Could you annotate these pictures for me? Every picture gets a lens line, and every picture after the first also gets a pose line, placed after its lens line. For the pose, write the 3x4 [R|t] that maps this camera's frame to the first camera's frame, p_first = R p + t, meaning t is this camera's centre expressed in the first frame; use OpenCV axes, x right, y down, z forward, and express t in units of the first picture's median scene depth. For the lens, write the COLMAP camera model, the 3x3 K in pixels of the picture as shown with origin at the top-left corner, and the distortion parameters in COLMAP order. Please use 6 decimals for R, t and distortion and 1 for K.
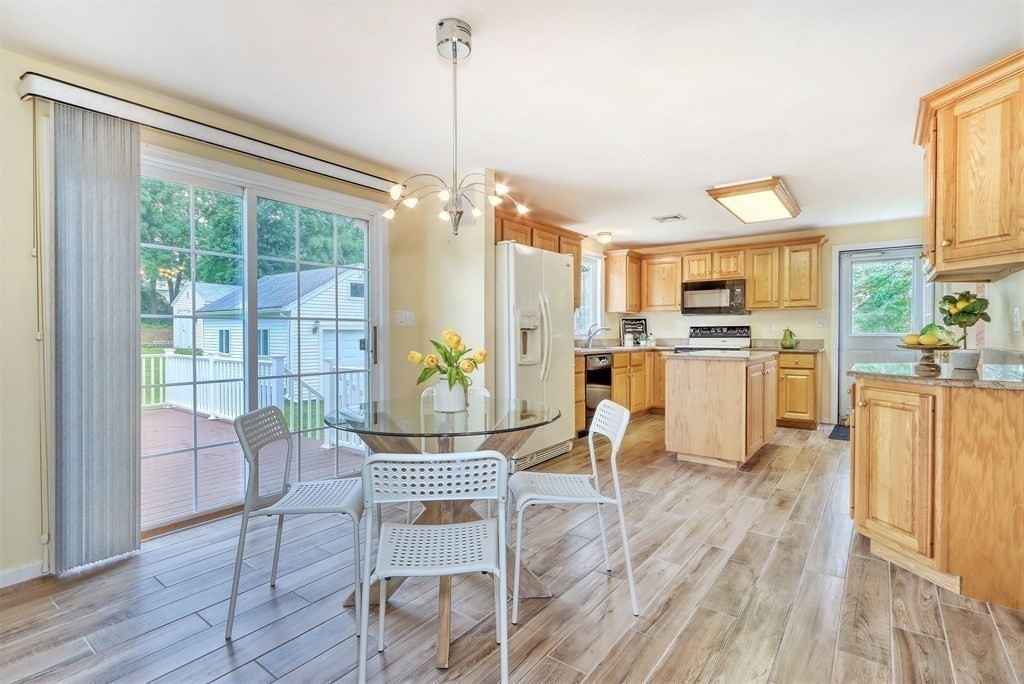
lens RADIAL K [[482.5, 0, 509.4], [0, 482.5, 330.3], [0, 0, 1]] dist [0.001212, 0.000248]
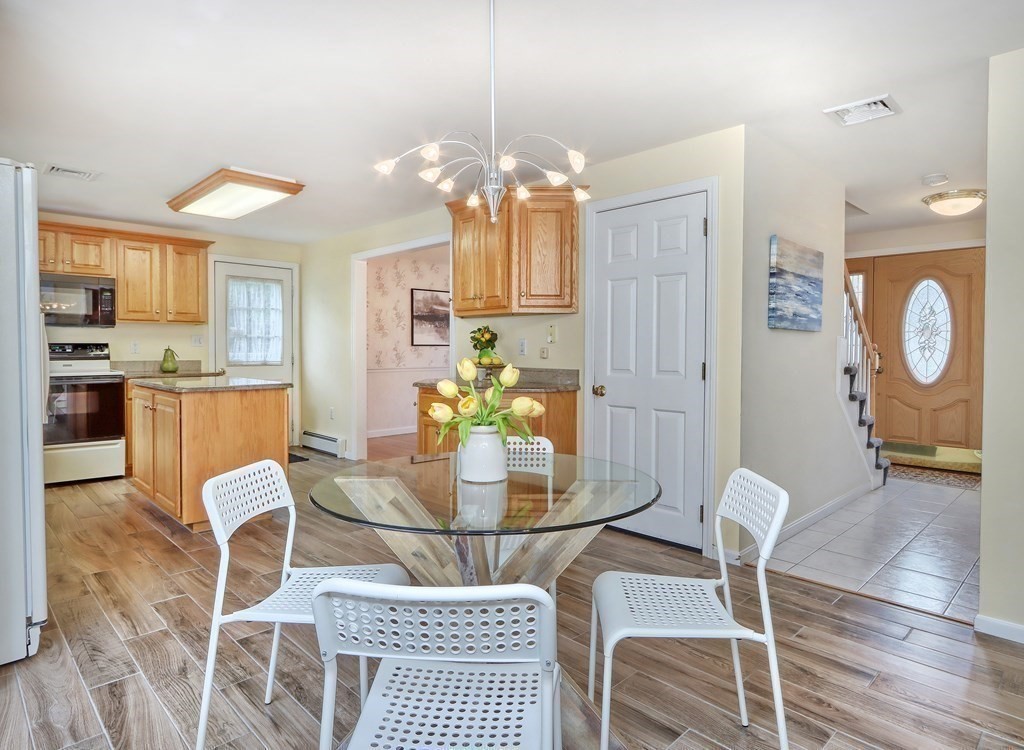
lens RADIAL K [[592.7, 0, 531.3], [0, 592.7, 363.3], [0, 0, 1]] dist [-0.001977, -0.000409]
pose [[0.128796, -0.022589, 0.991414, -0.294826], [-0.008170, 0.999682, 0.023839, -0.005346], [-0.991637, -0.011170, 0.128571, 0.250641]]
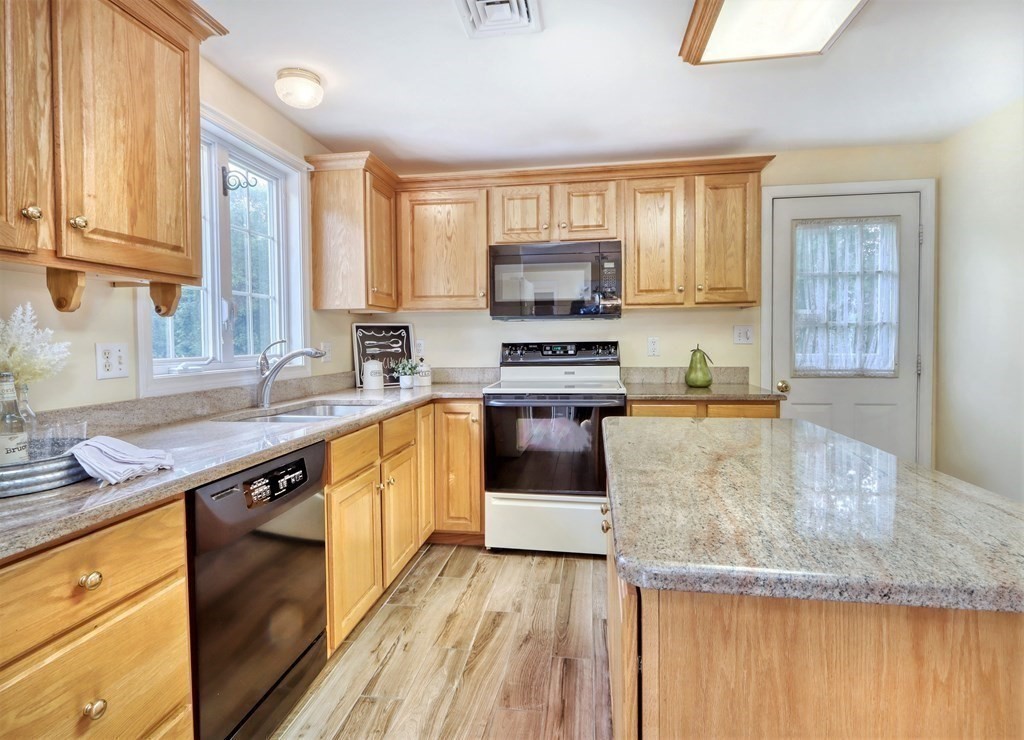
lens RADIAL K [[537.2, 0, 506.5], [0, 537.2, 354.0], [0, 0, 1]] dist [-0.000659, -0.000012]
pose [[0.878015, -0.021649, 0.478143, 0.131716], [0.008457, 0.999522, 0.029726, -0.013151], [-0.478558, -0.022057, 0.877779, 0.559436]]
